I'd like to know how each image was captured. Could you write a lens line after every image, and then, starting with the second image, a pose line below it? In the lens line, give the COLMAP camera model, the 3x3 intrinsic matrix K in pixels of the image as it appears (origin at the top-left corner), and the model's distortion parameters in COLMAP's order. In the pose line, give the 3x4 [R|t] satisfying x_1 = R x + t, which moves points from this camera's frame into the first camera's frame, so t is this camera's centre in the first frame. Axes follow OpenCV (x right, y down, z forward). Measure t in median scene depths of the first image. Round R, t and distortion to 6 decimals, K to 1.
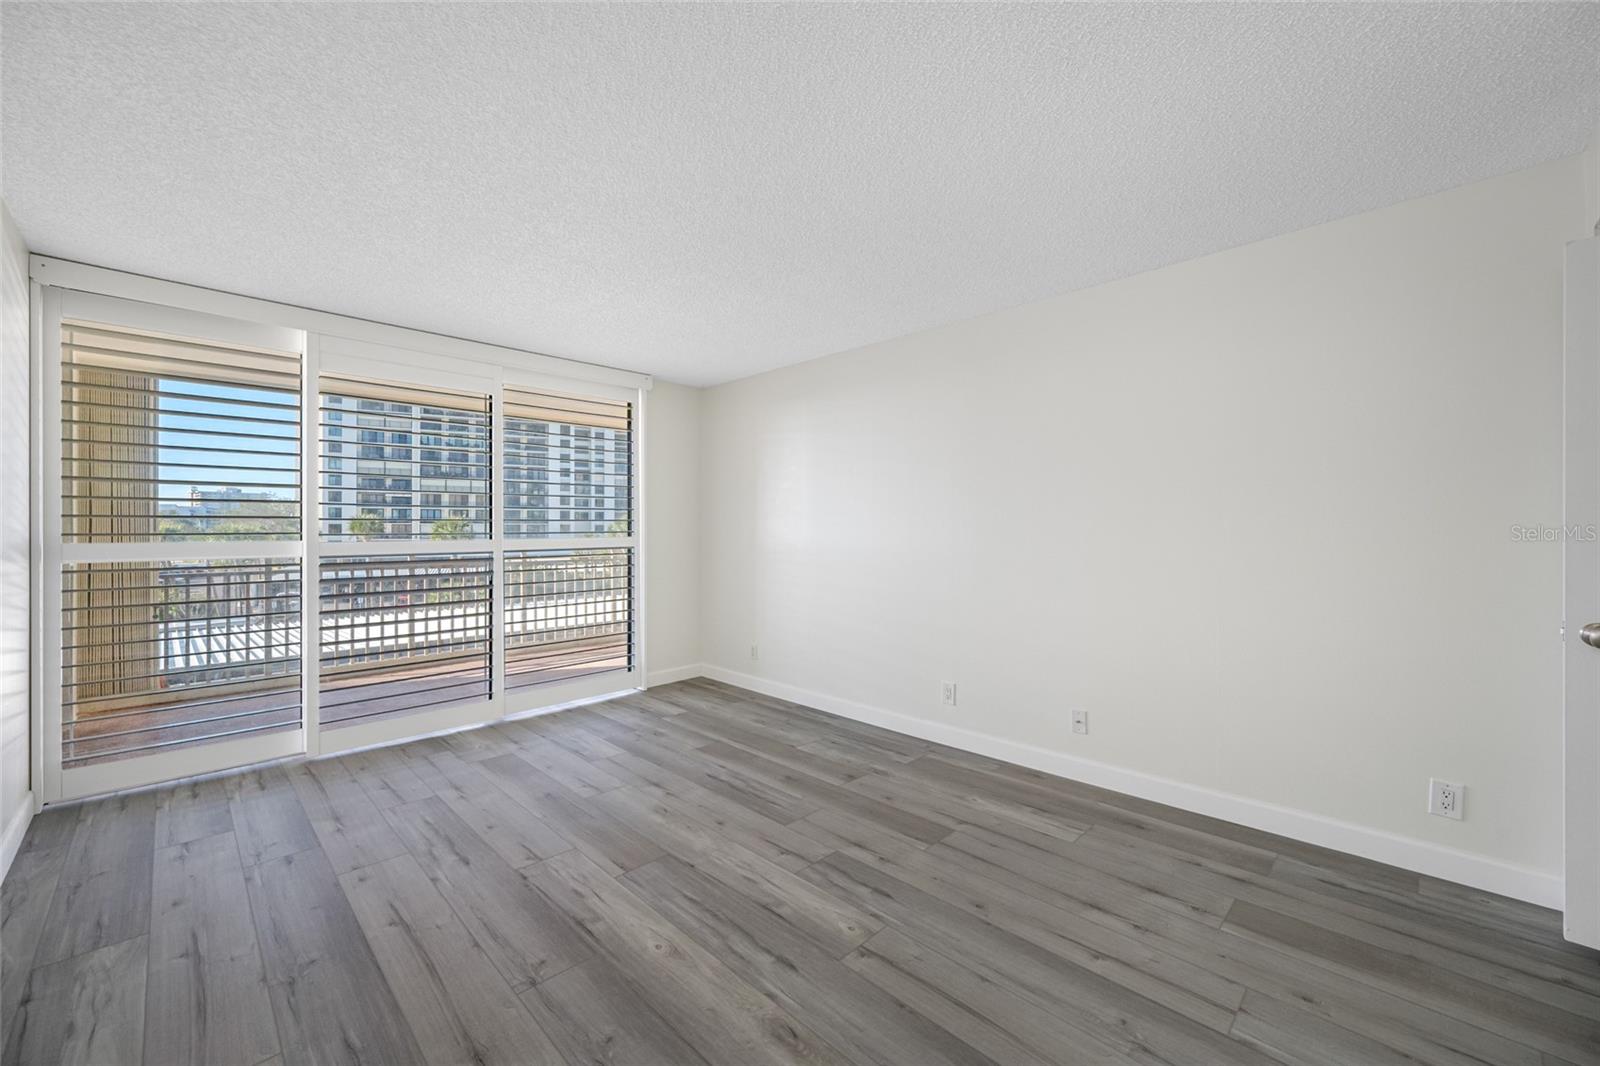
lens RADIAL K [[631.3, 0, 797.1], [0, 631.3, 528.0], [0, 0, 1]] dist [-0.000302, 0.000602]
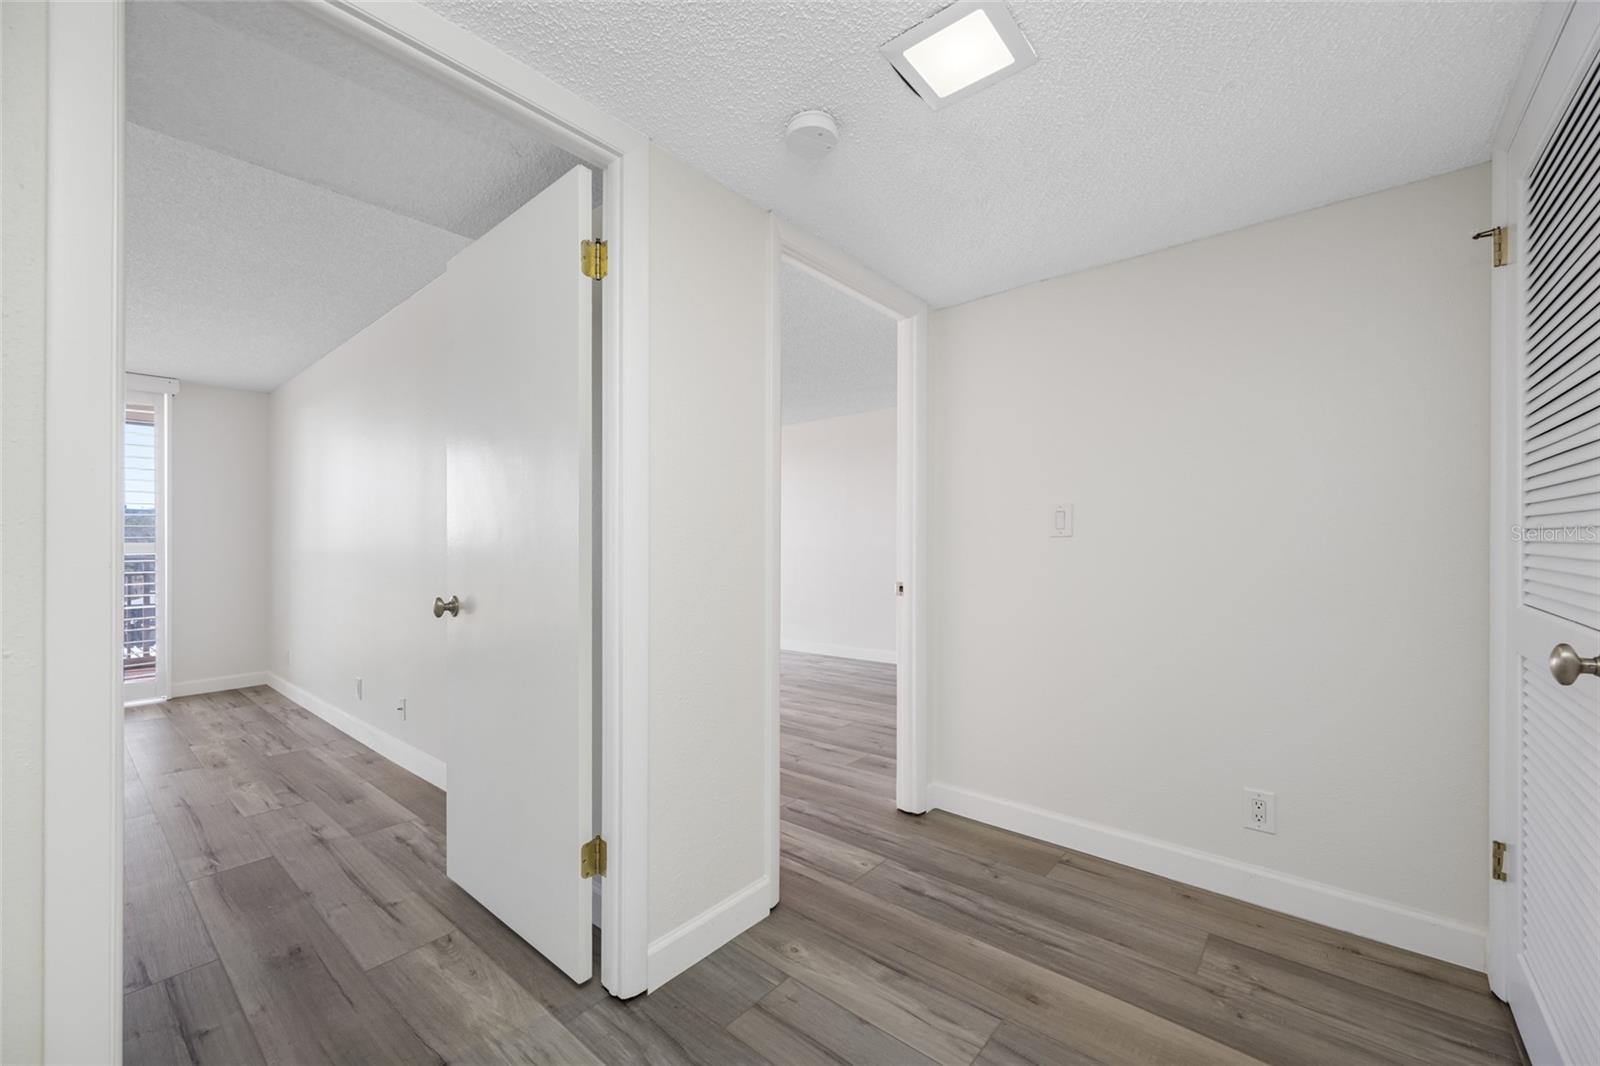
lens RADIAL K [[627.6, 0, 804.9], [0, 627.6, 543.9], [0, 0, 1]] dist [0.001204, 0.000251]
pose [[0.994672, -0.006799, 0.102867, 1.169113], [0.006856, 0.999976, -0.000199, 0.039748], [-0.102863, 0.000903, 0.994695, -0.139808]]
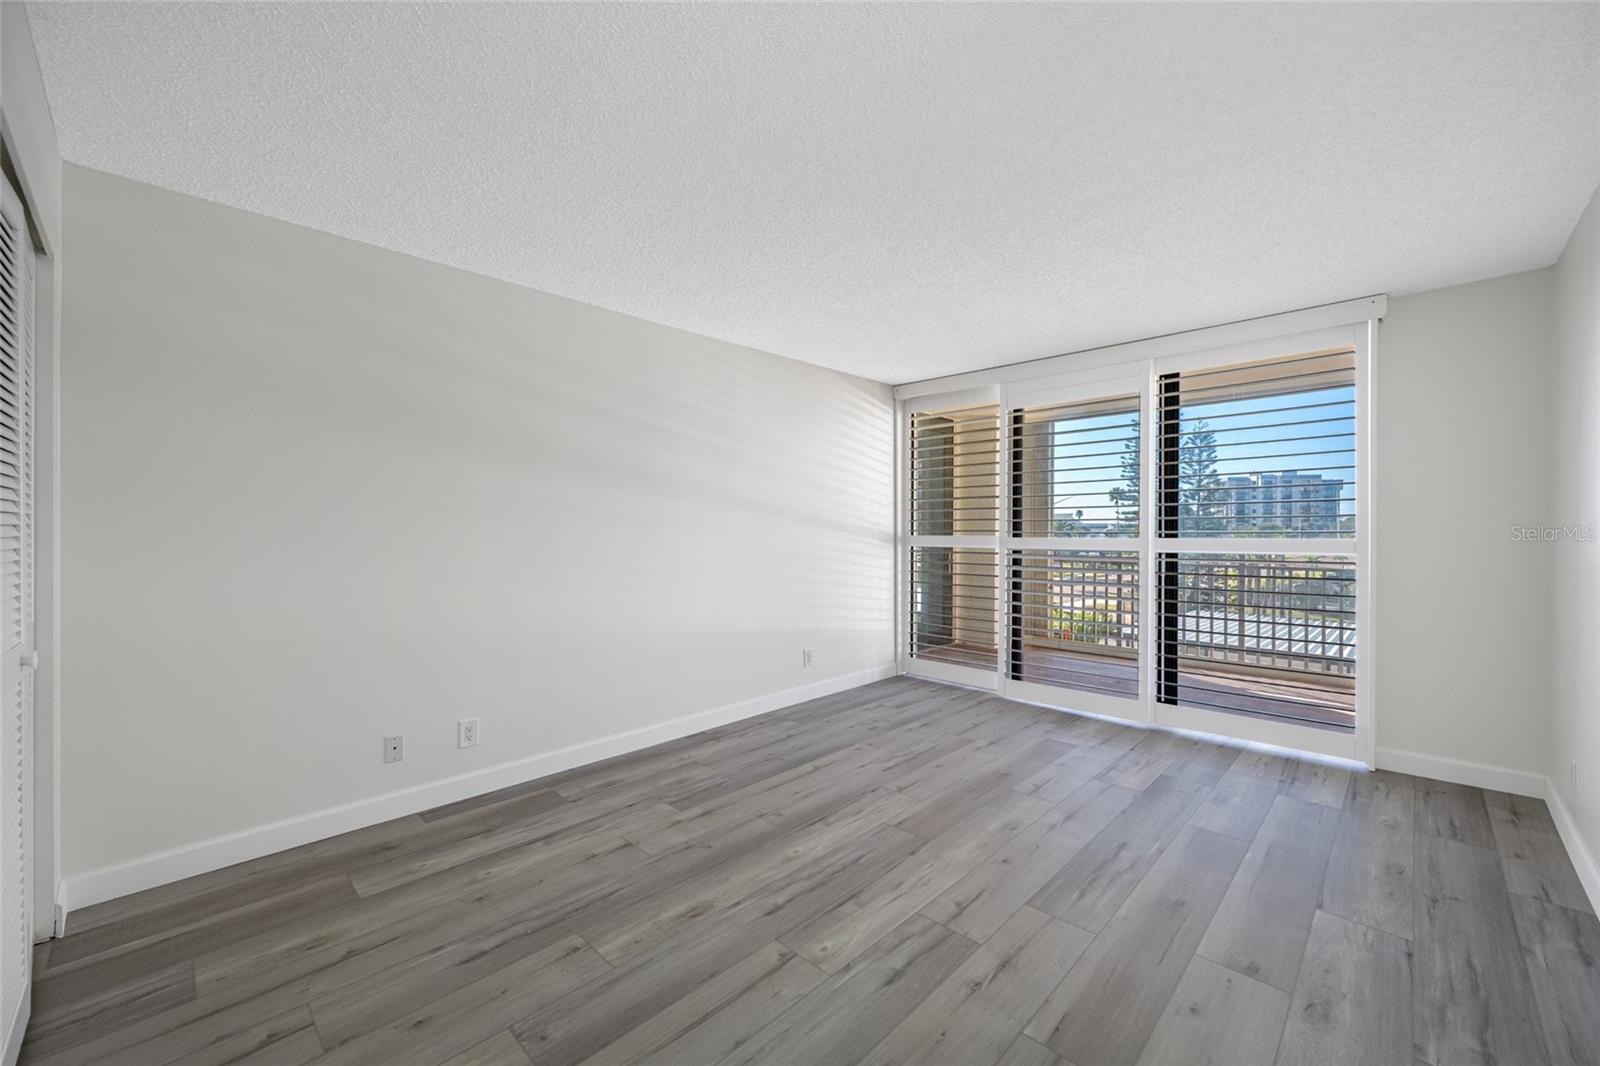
lens RADIAL K [[631.3, 0, 797.1], [0, 631.3, 528.0], [0, 0, 1]] dist [-0.000302, 0.000602]
pose [[0.016913, 0.001426, -0.999856, 0.755808], [0.002972, 0.999994, 0.001477, -0.004126], [0.999853, -0.002997, 0.016908, 0.686612]]
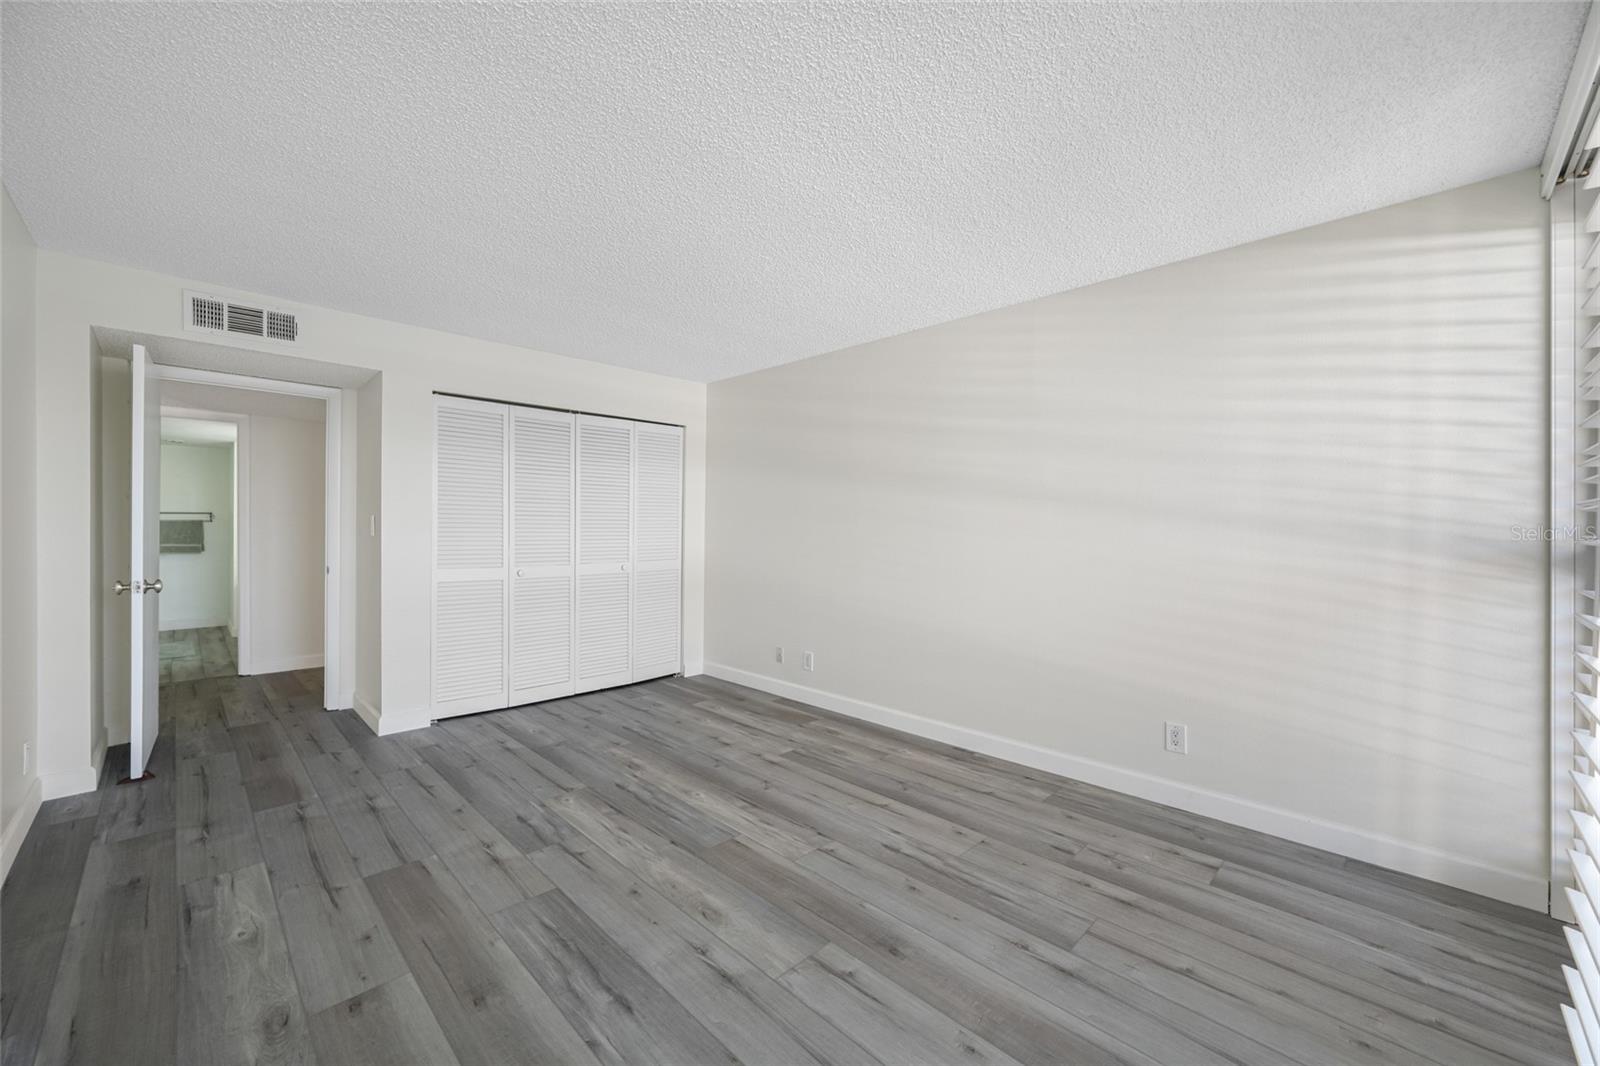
lens RADIAL K [[620.4, 0, 808.2], [0, 620.4, 529.4], [0, 0, 1]] dist [0.001426, 0.000249]
pose [[-0.999835, -0.003869, -0.017741, -0.325486], [-0.003877, 0.999992, 0.000469, 0.000836], [0.017739, 0.000537, -0.999843, 1.783673]]
